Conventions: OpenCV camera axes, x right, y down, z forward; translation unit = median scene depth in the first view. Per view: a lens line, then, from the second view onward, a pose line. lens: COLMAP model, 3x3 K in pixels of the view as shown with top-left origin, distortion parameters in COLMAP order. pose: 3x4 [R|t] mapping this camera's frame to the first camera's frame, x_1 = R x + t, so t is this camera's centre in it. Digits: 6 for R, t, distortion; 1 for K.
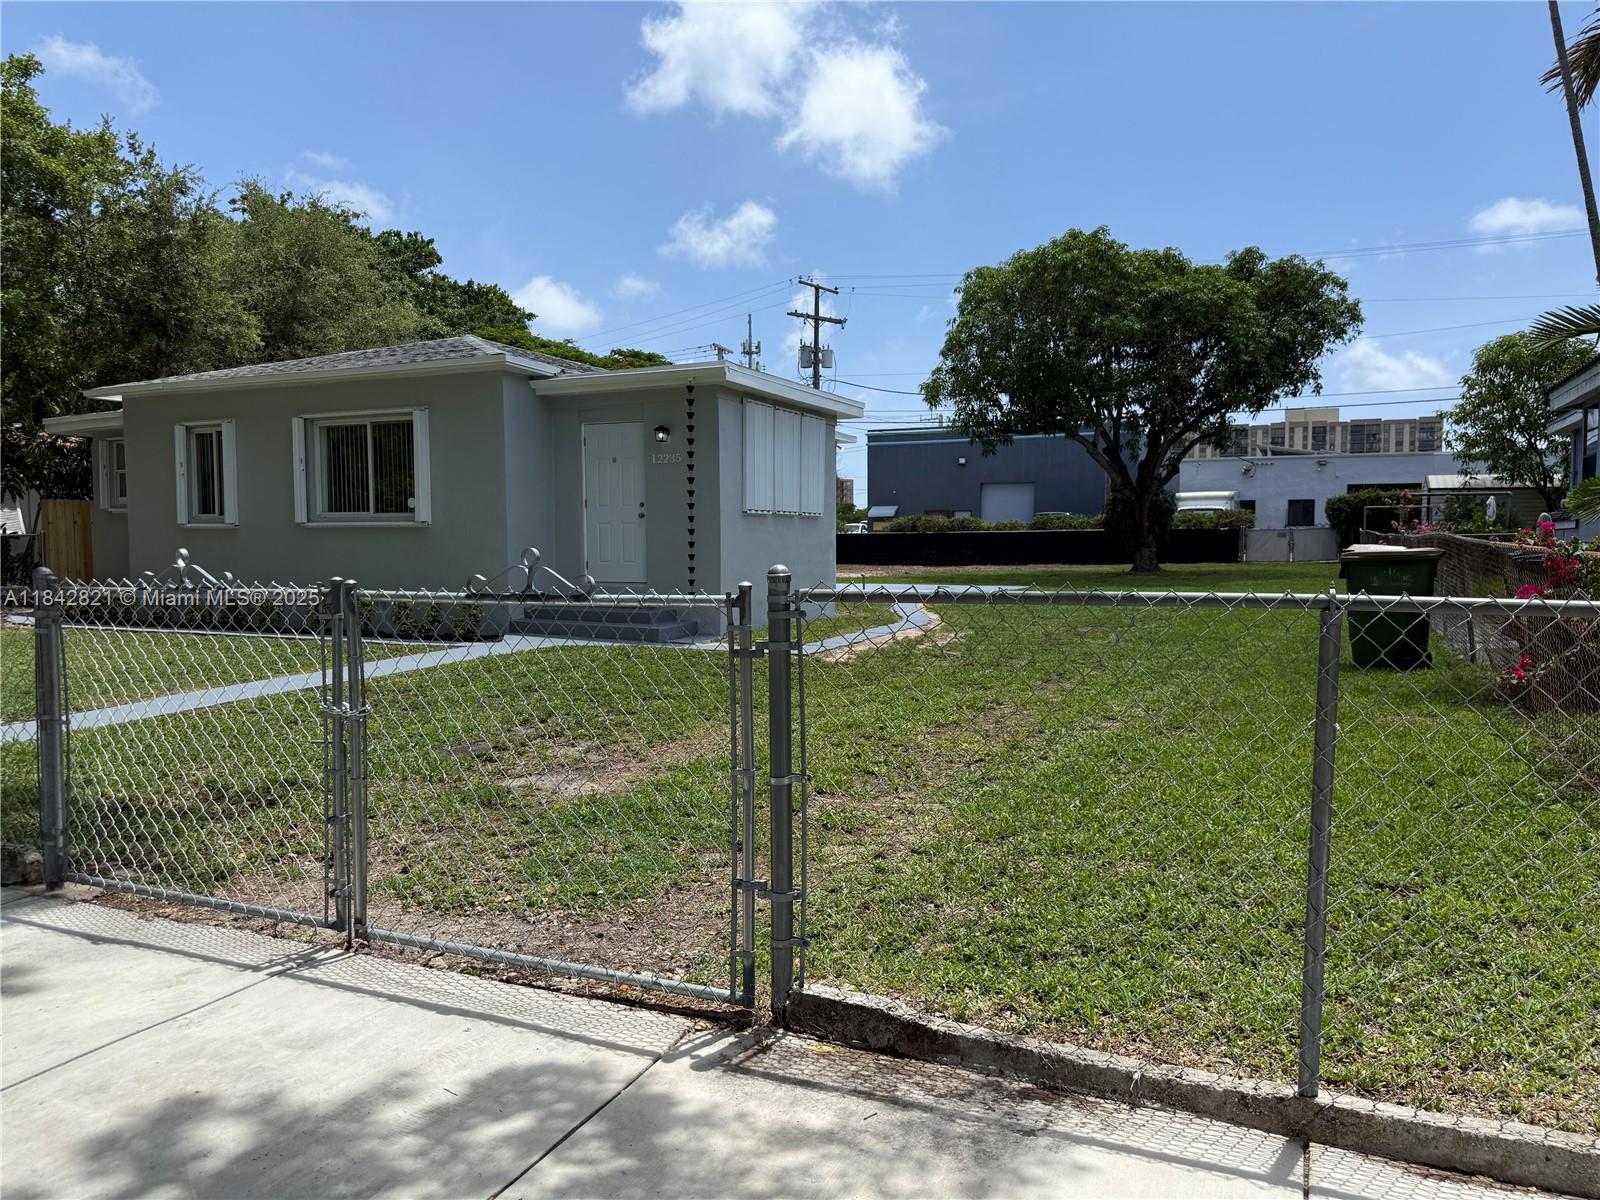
lens RADIAL K [[1119.6, 0, 800.0], [0, 1119.6, 600.0], [0, 0, 1]] dist [0.004031, -0.003034]
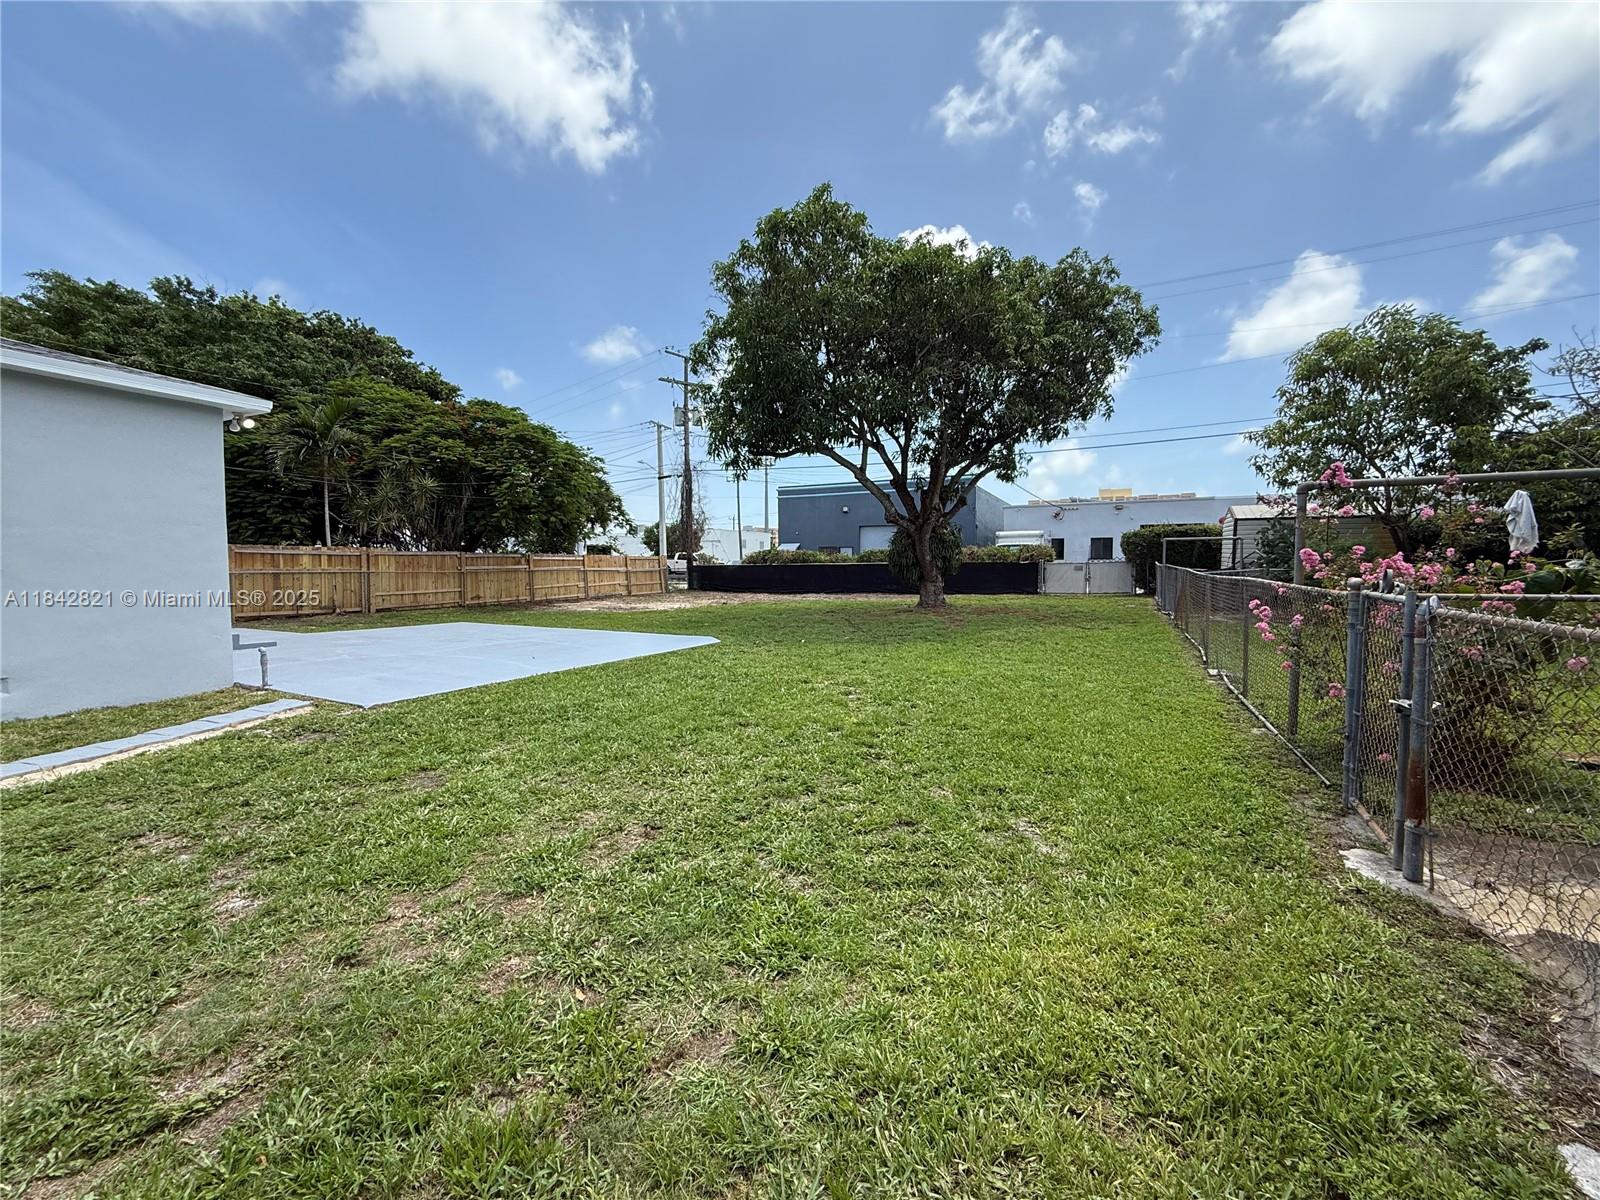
lens RADIAL K [[637.7, 0, 796.2], [0, 637.7, 575.4], [0, 0, 1]] dist [0.000909, 0.000019]
pose [[0.999256, 0.004429, -0.038310, 0.225531], [-0.005880, 0.999266, -0.037847, -0.032479], [0.038115, 0.038044, 0.998549, 0.470870]]
